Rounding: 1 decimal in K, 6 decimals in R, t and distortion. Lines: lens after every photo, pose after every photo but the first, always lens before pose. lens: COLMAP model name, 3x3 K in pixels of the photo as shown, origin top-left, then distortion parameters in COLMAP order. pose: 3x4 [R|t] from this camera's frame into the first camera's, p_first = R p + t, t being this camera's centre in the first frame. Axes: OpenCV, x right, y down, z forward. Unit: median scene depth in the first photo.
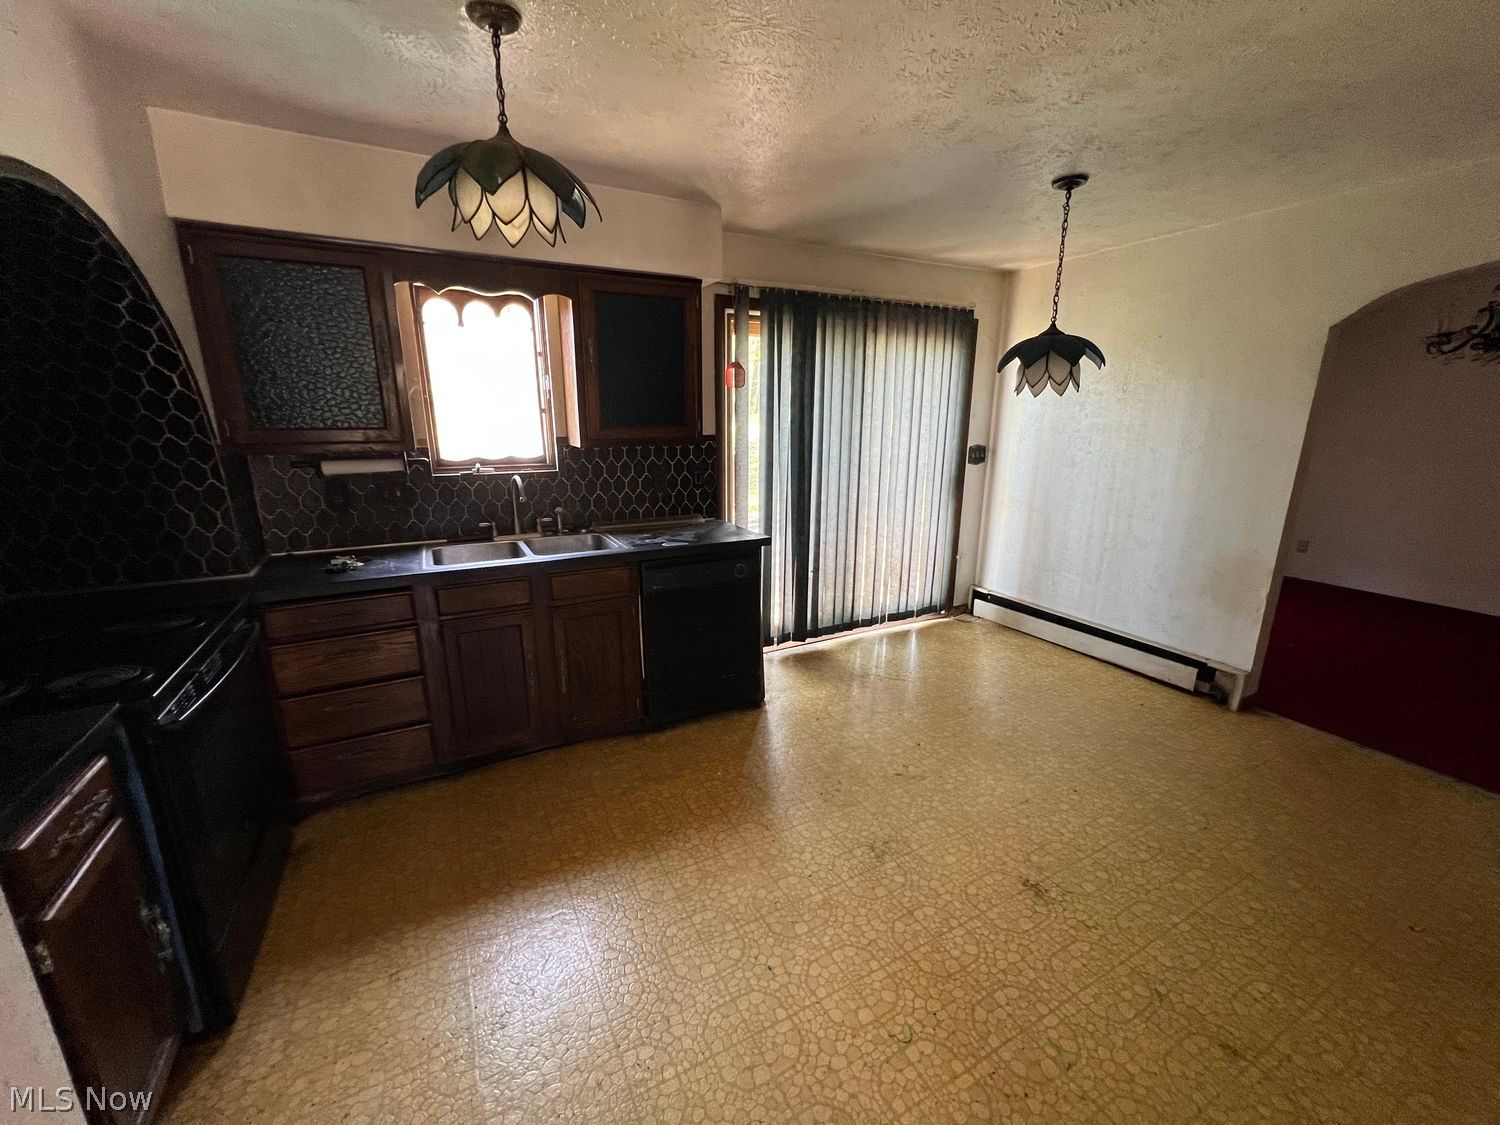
lens RADIAL K [[602.3, 0, 748.7], [0, 602.3, 561.5], [0, 0, 1]] dist [-0.001520, -0.000053]
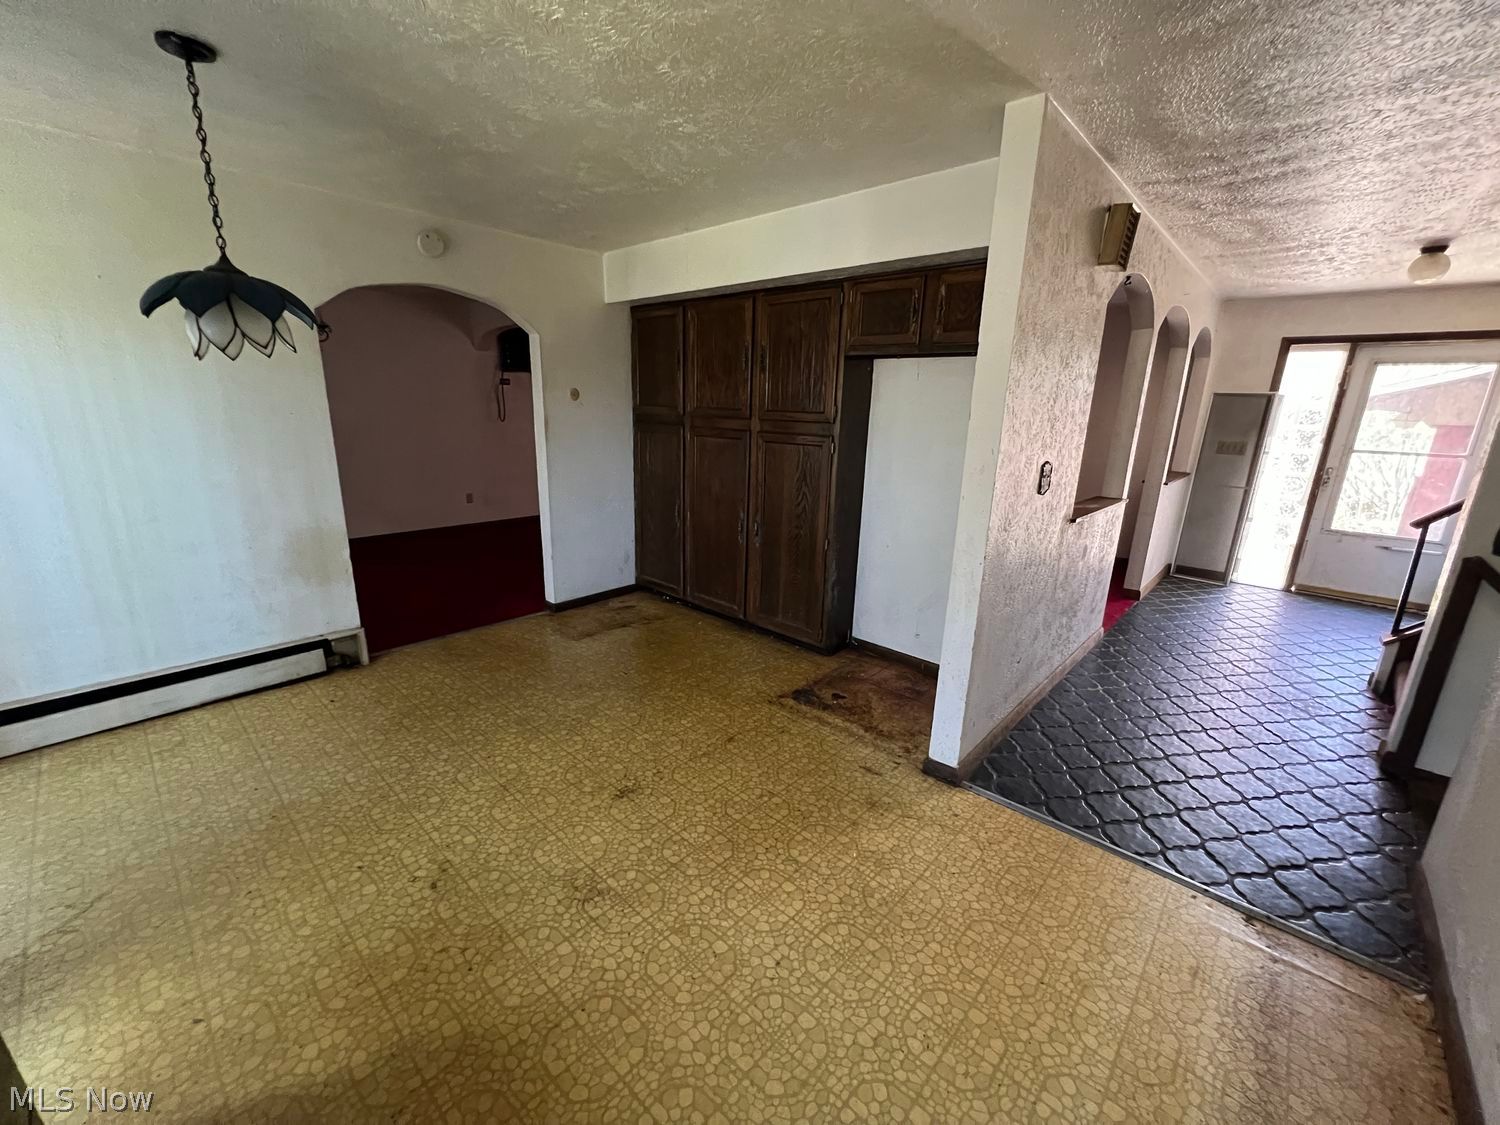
lens RADIAL K [[602.3, 0, 748.5], [0, 602.3, 564.9], [0, 0, 1]] dist [-0.001520, -0.000053]
pose [[-0.330540, -0.256905, 0.908154, -0.460726], [0.203907, 0.920074, 0.334493, -0.178630], [-0.921502, 0.295742, -0.251736, 0.749936]]
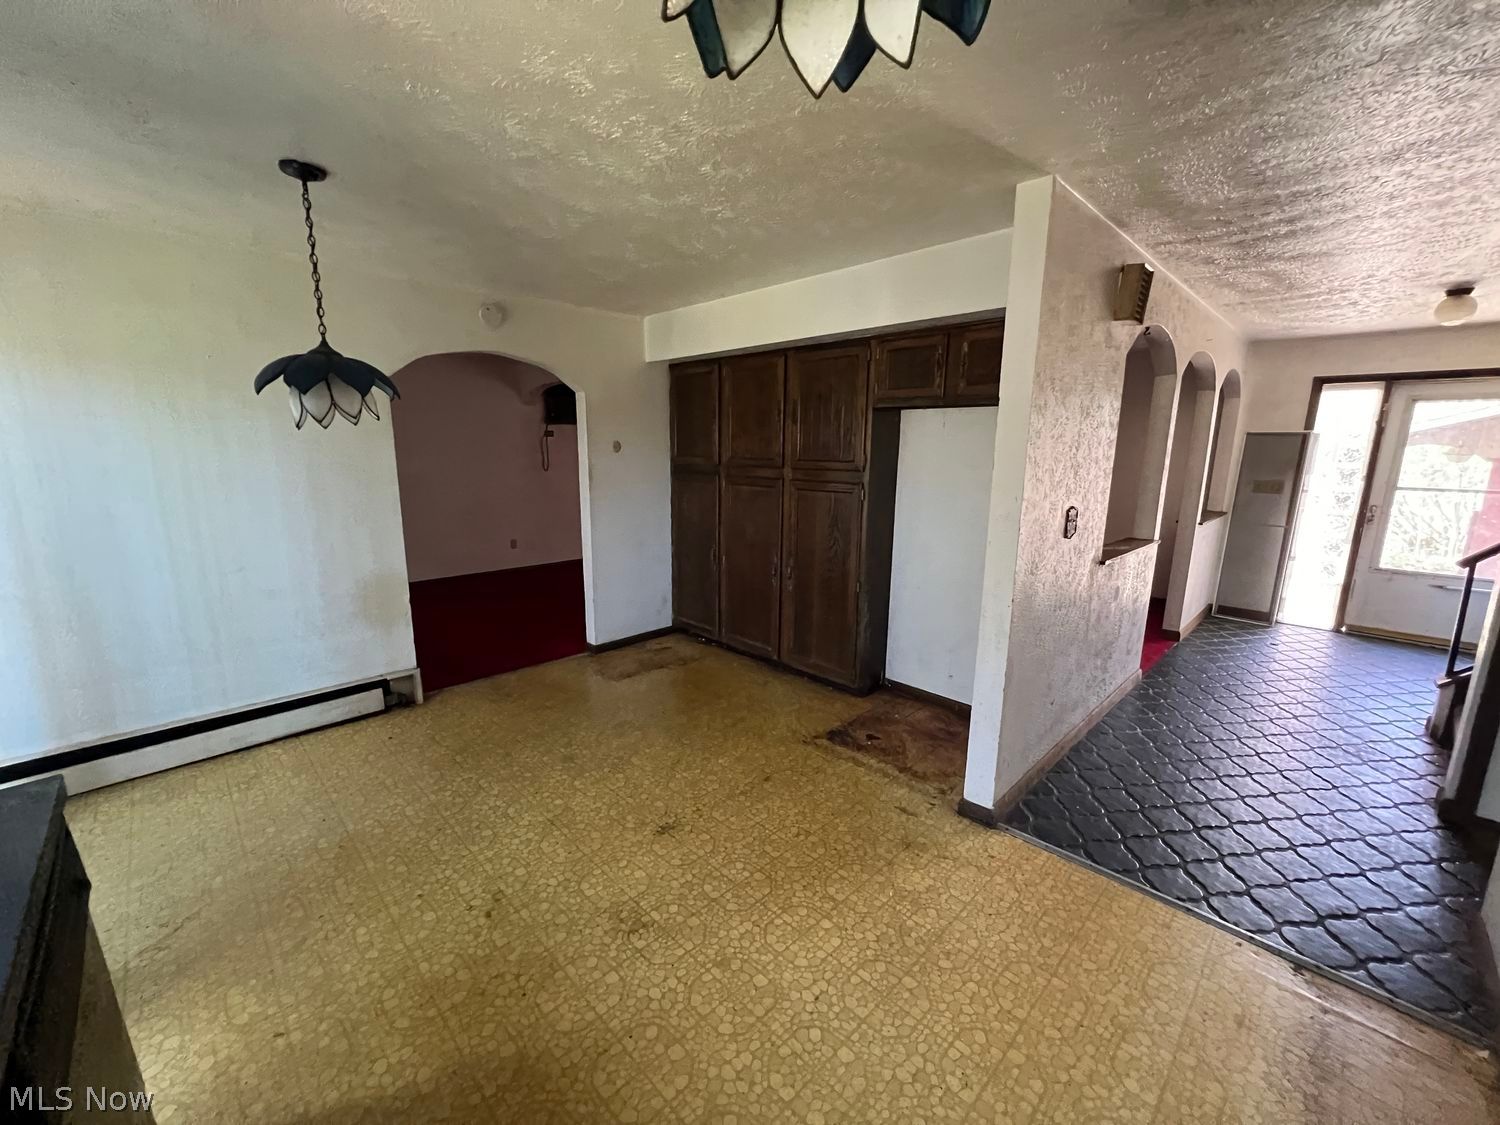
lens RADIAL K [[602.3, 0, 748.4], [0, 602.3, 564.6], [0, 0, 1]] dist [-0.001520, -0.000053]
pose [[-0.283565, -0.191855, 0.939565, -0.506132], [0.224902, 0.939150, 0.259647, -0.201503], [-0.932207, 0.284937, -0.223161, 0.767714]]
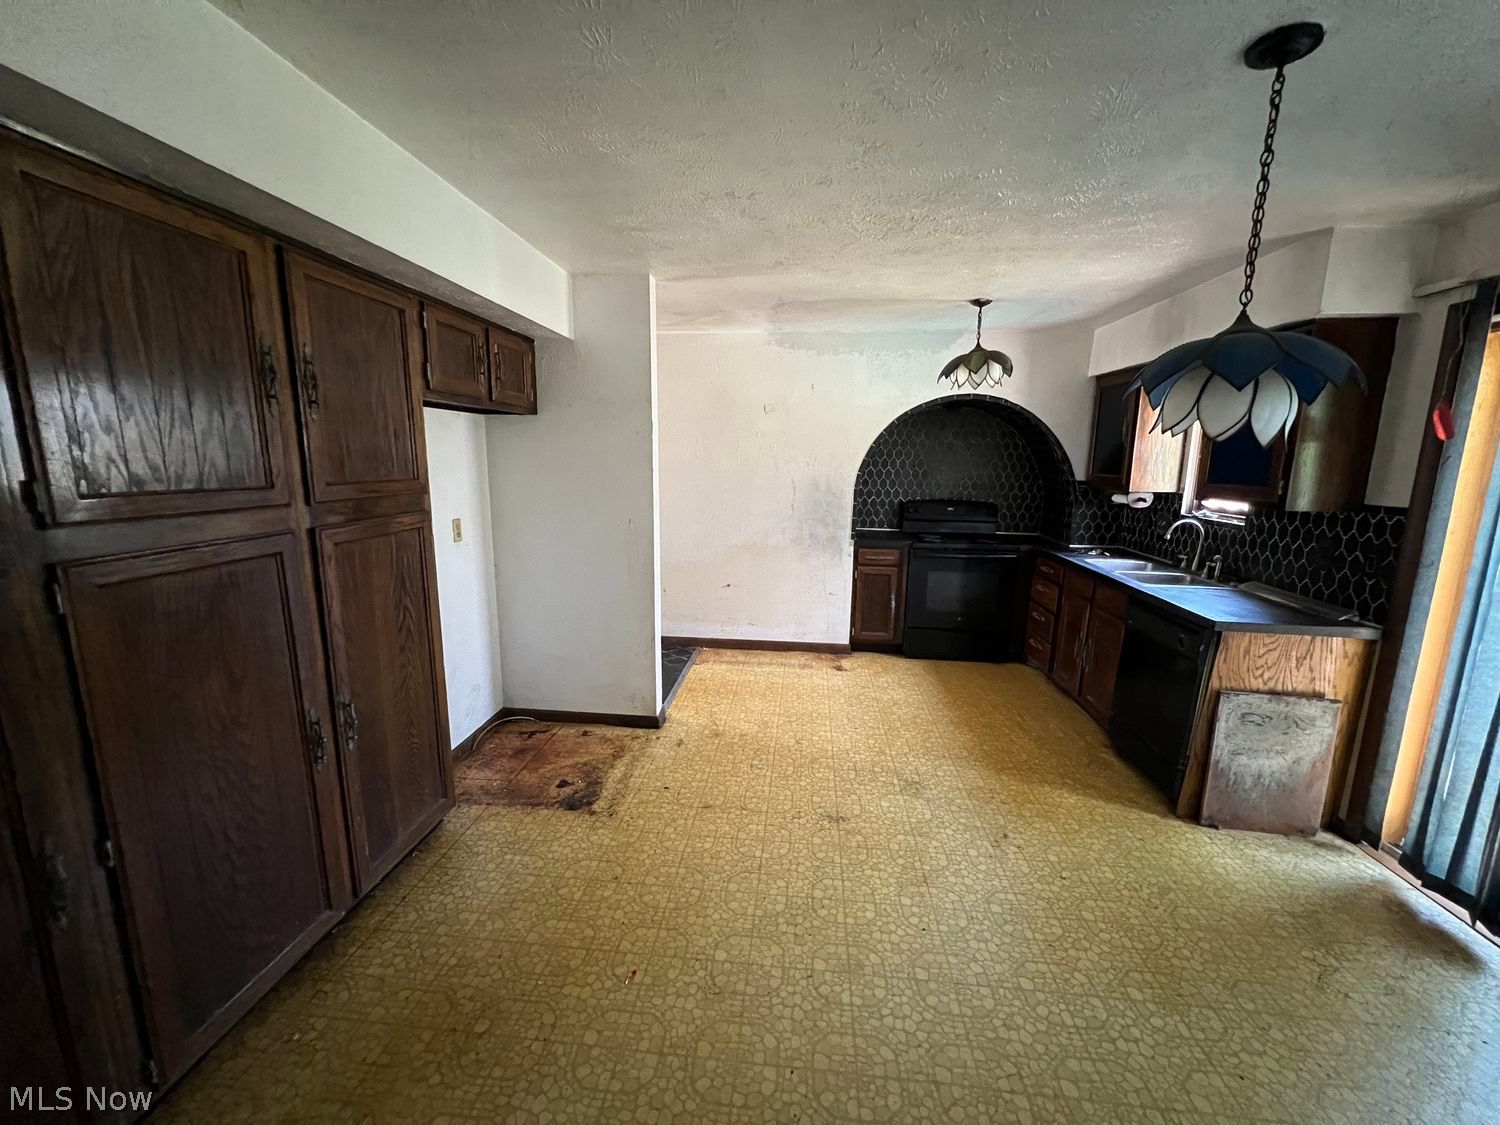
lens RADIAL K [[602.3, 0, 748.3], [0, 602.3, 570.3], [0, 0, 1]] dist [-0.001520, -0.000053]
pose [[-0.555657, 0.146032, -0.818486, 1.264089], [-0.216801, 0.924945, 0.312209, -0.266810], [0.802647, 0.350930, -0.482292, 1.030067]]
